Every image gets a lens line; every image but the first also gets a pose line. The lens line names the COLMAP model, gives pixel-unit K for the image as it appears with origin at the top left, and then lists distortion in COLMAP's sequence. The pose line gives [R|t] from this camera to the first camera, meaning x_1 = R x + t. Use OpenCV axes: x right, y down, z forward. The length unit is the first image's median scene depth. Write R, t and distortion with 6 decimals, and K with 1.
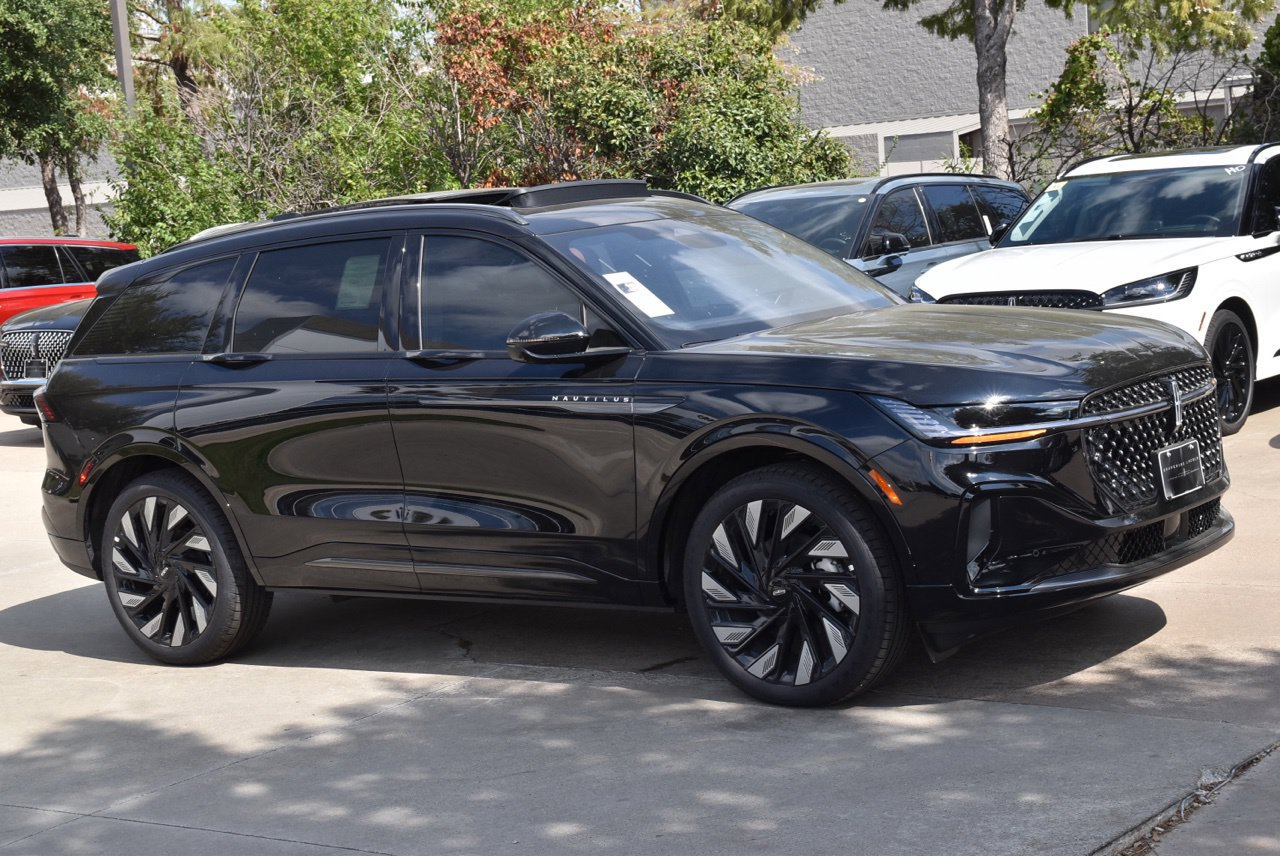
lens RADIAL K [[2061.6, 0, 640.0], [0, 2061.6, 428.0], [0, 0, 1]] dist [0.072898, 0.151057]
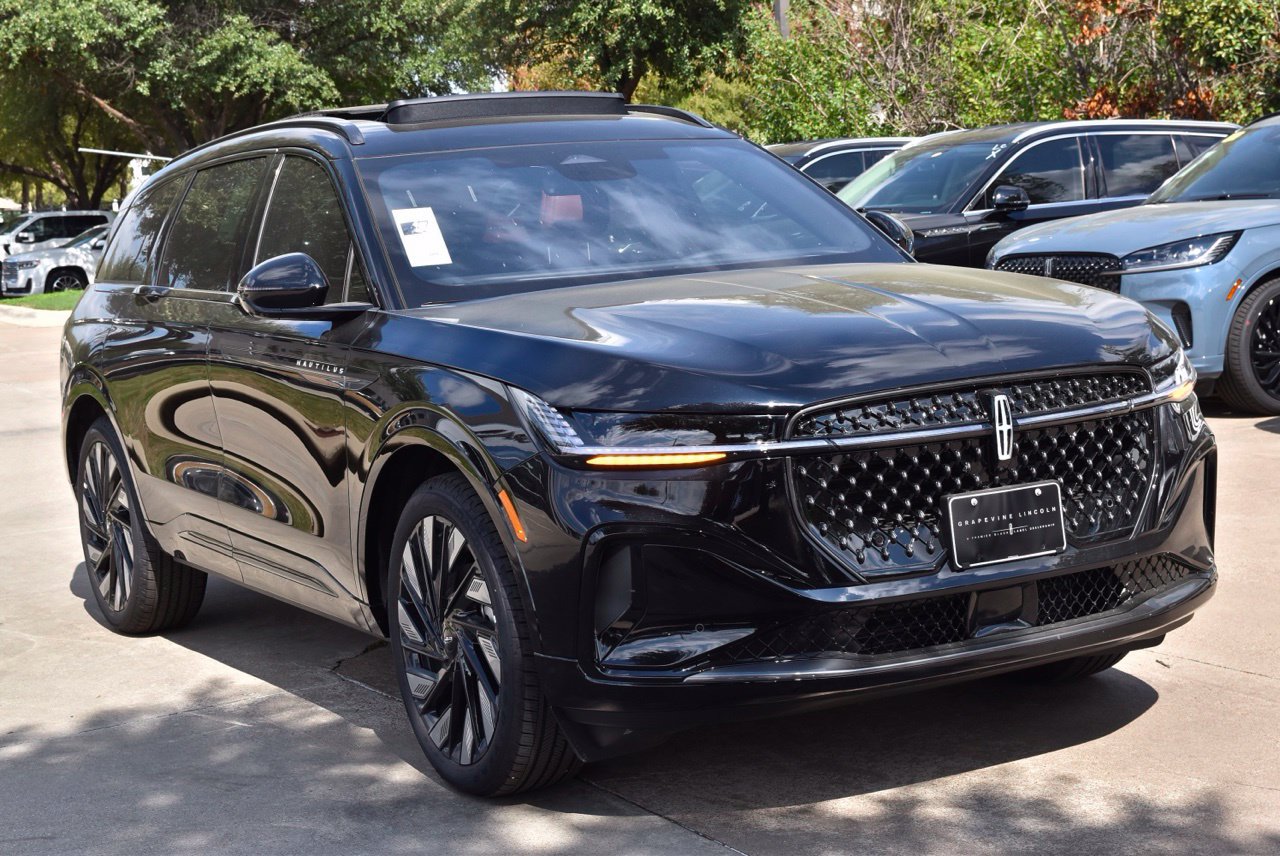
lens RADIAL K [[2061.6, 0, 640.0], [0, 2061.6, 428.0], [0, 0, 1]] dist [0.072898, 0.151057]
pose [[0.911748, 0.071345, -0.404506, 0.343599], [-0.056134, 0.997203, 0.049358, -0.031133], [0.406896, -0.022295, 0.913202, 0.268599]]
